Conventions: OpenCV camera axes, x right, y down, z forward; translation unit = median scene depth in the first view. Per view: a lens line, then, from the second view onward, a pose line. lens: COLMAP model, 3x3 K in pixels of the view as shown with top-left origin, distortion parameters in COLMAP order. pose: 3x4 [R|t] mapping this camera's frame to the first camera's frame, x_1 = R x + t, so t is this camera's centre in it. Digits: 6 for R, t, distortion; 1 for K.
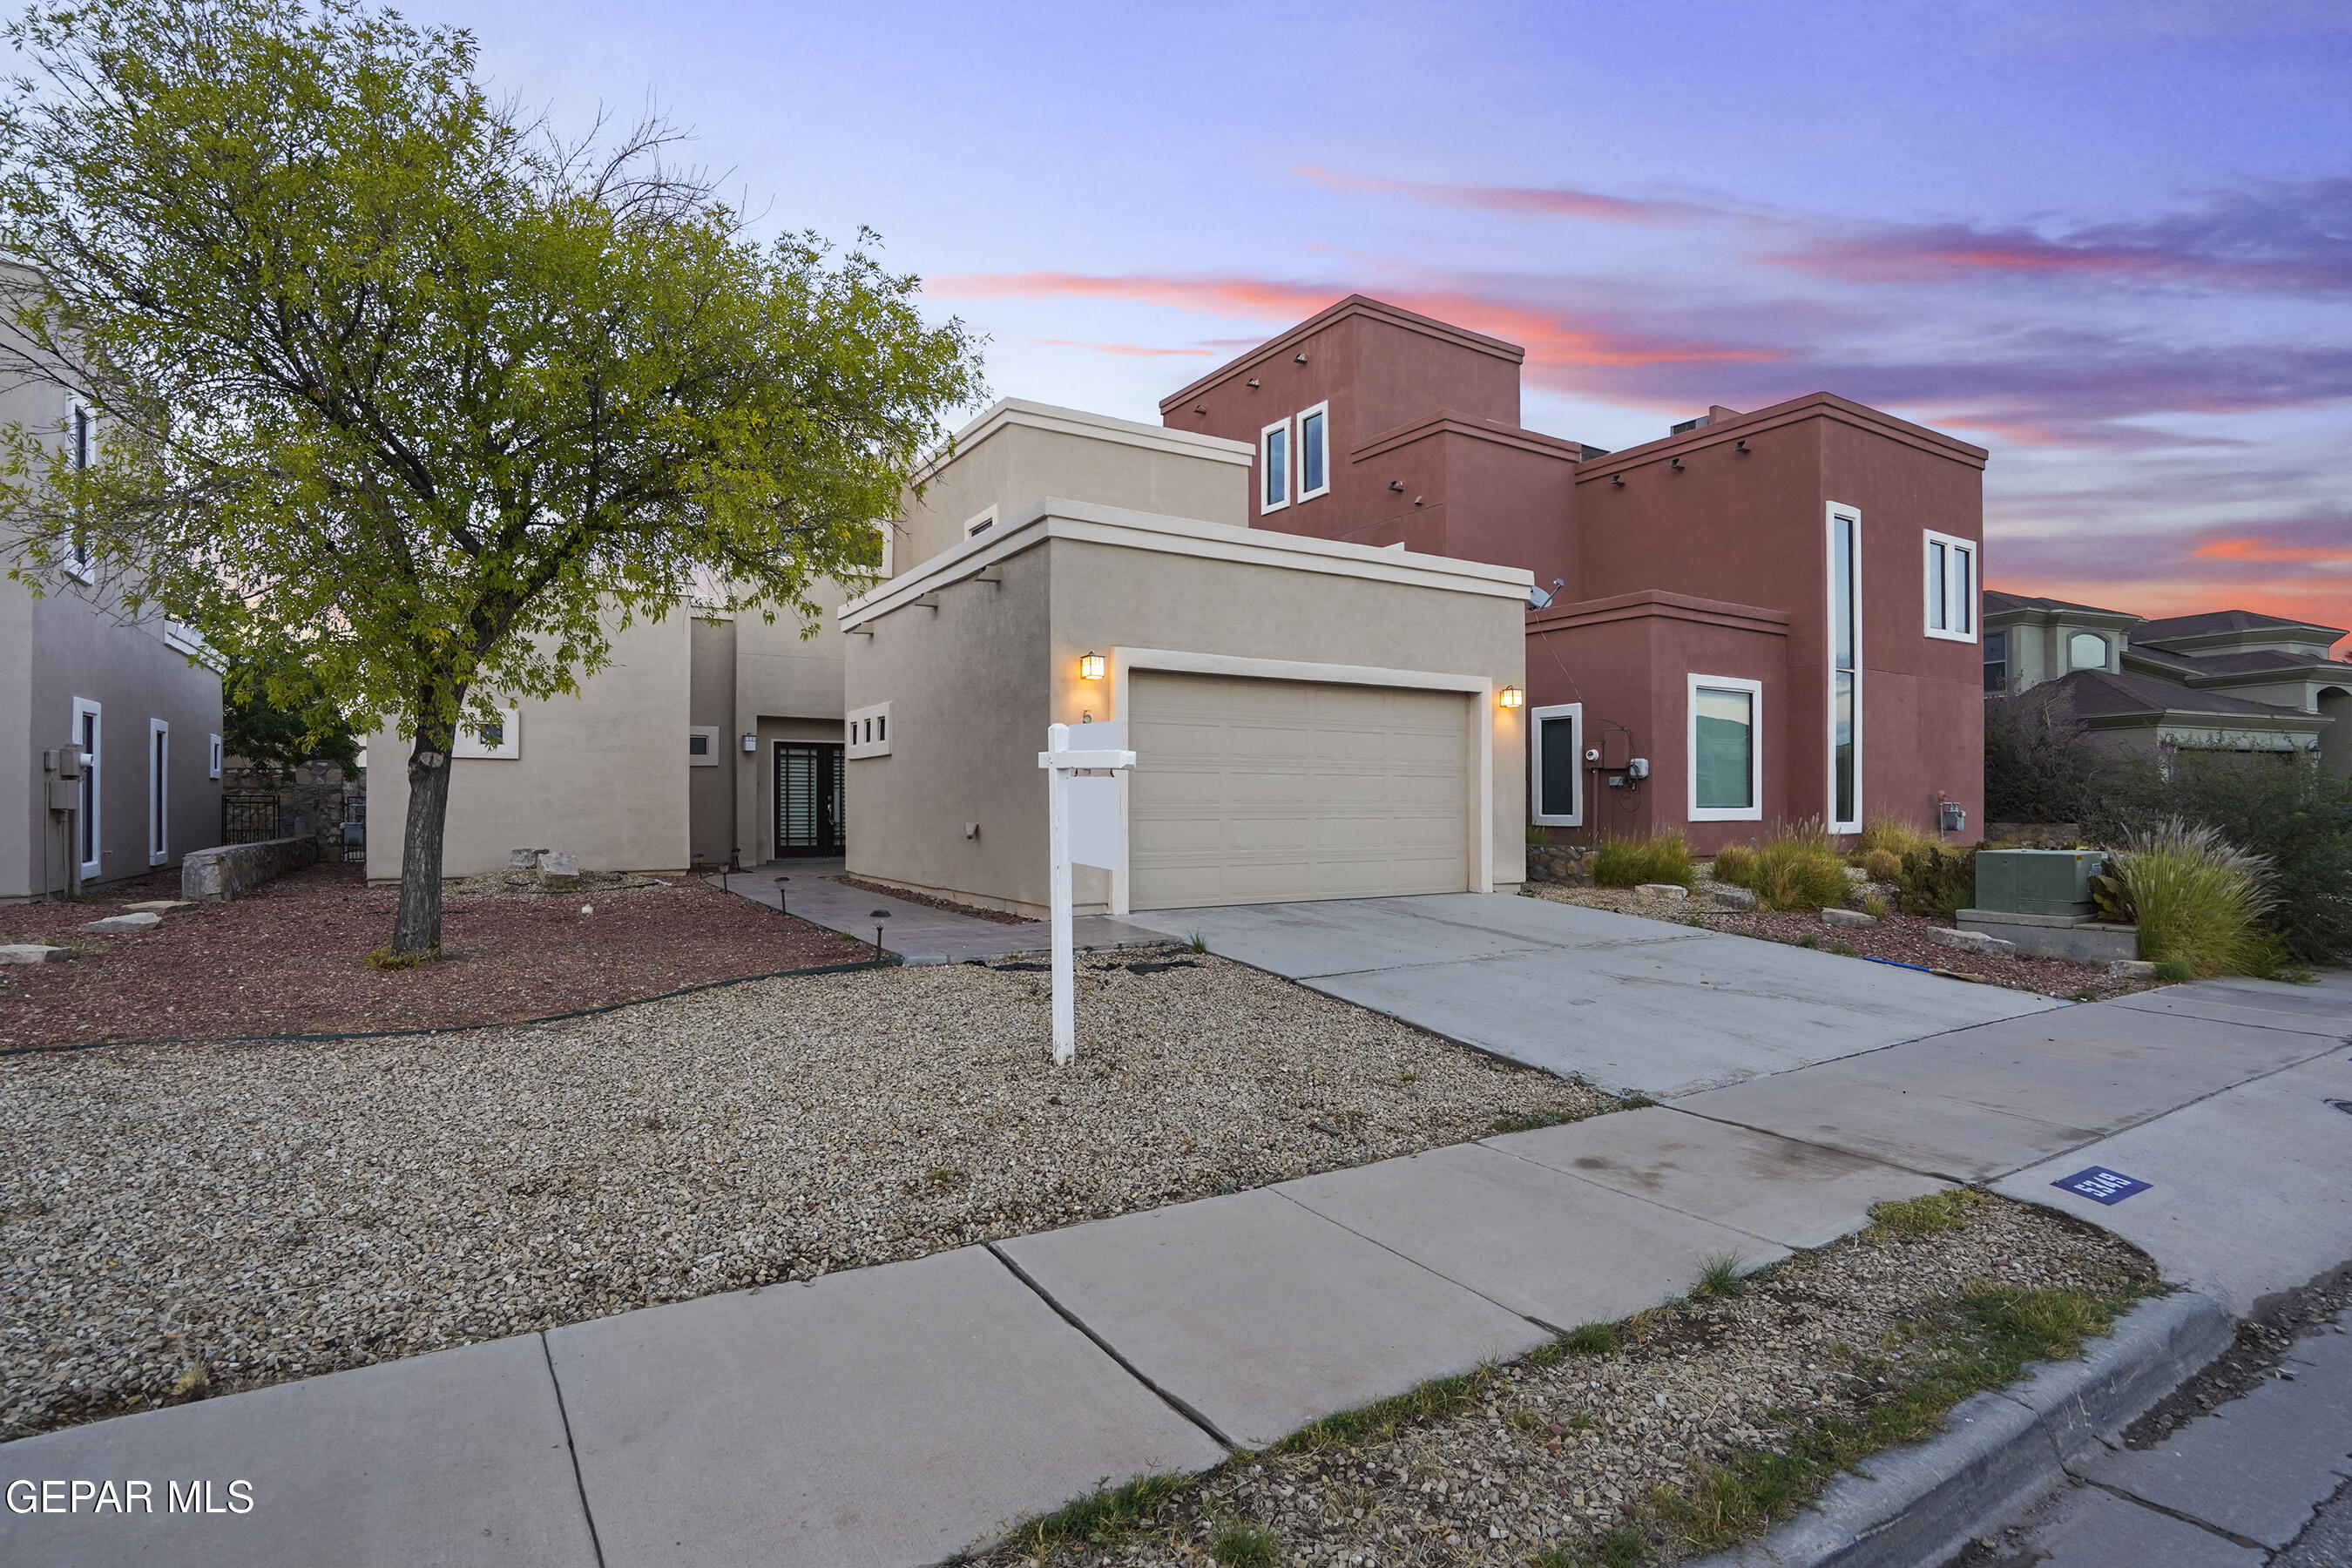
lens RADIAL K [[1153.0, 0, 1176.0], [0, 1153.0, 784.0], [0, 0, 1]] dist [-0.000033, -0.000247]
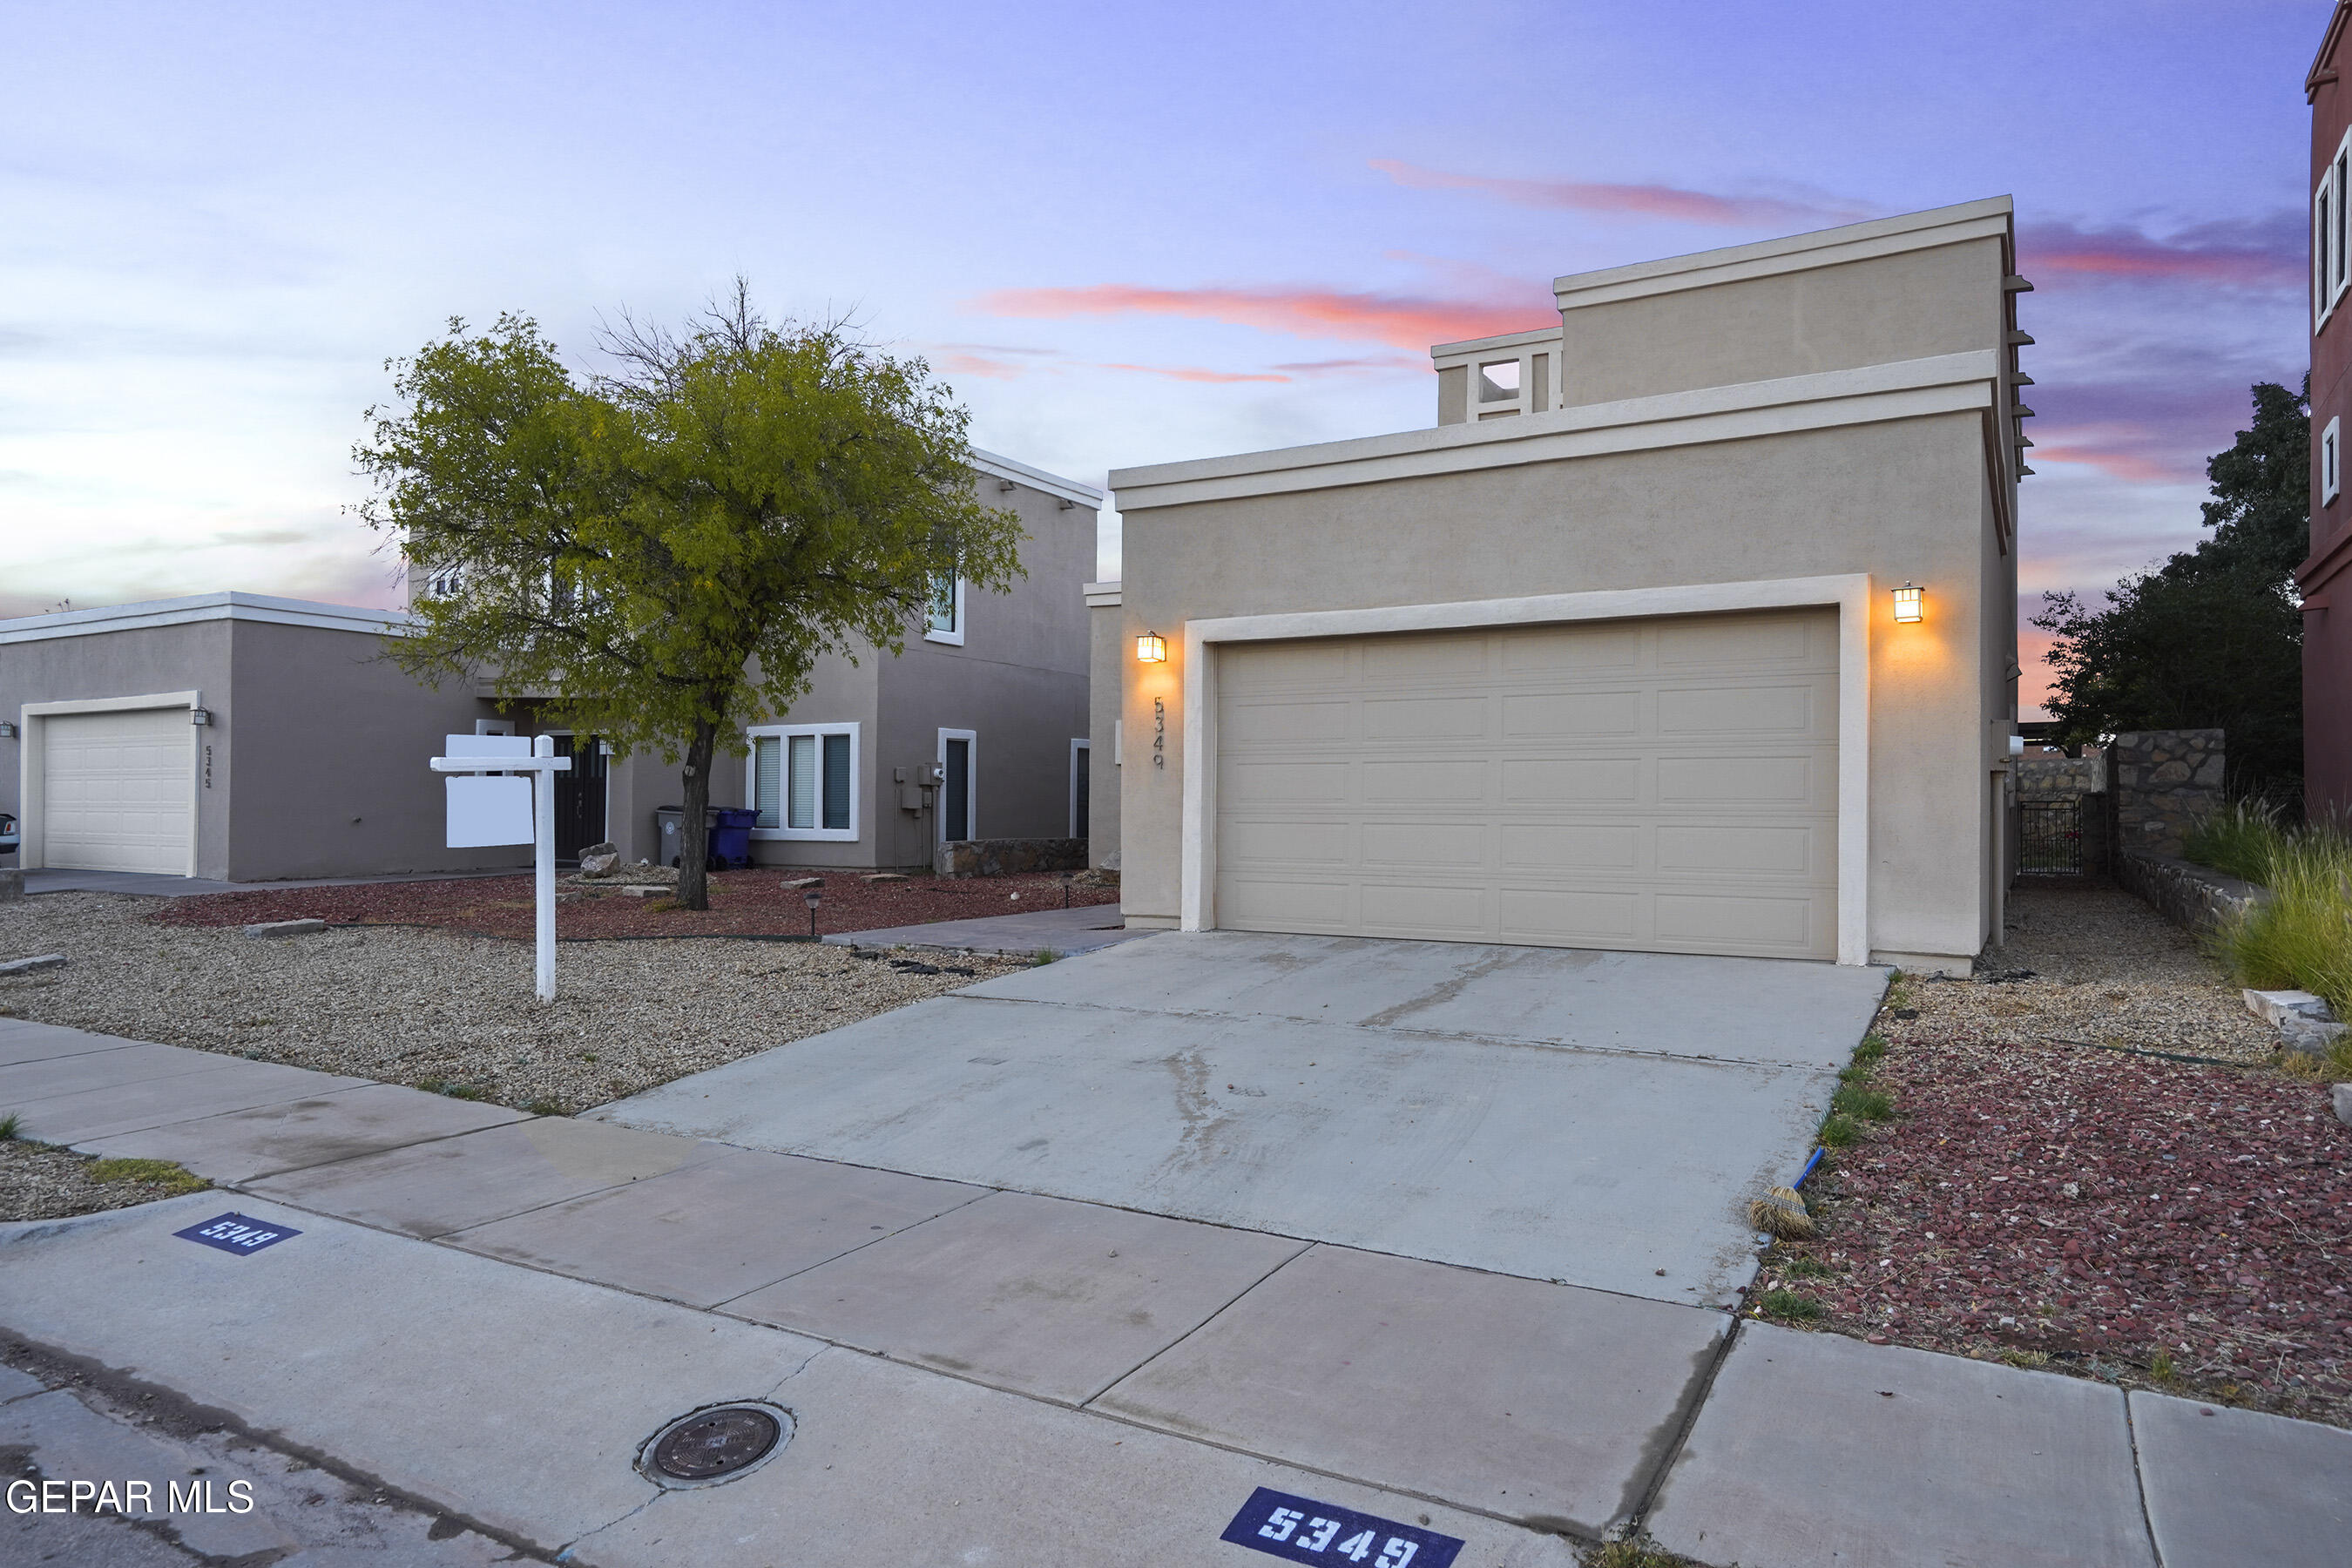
lens RADIAL K [[1435.7, 0, 1176.0], [0, 1435.7, 784.0], [0, 0, 1]] dist [-0.001281, 0.000409]
pose [[0.478409, -0.011501, -0.878062, 0.879903], [0.013296, 0.999894, -0.005852, 0.010089], [0.878036, -0.008875, 0.478512, 0.465373]]
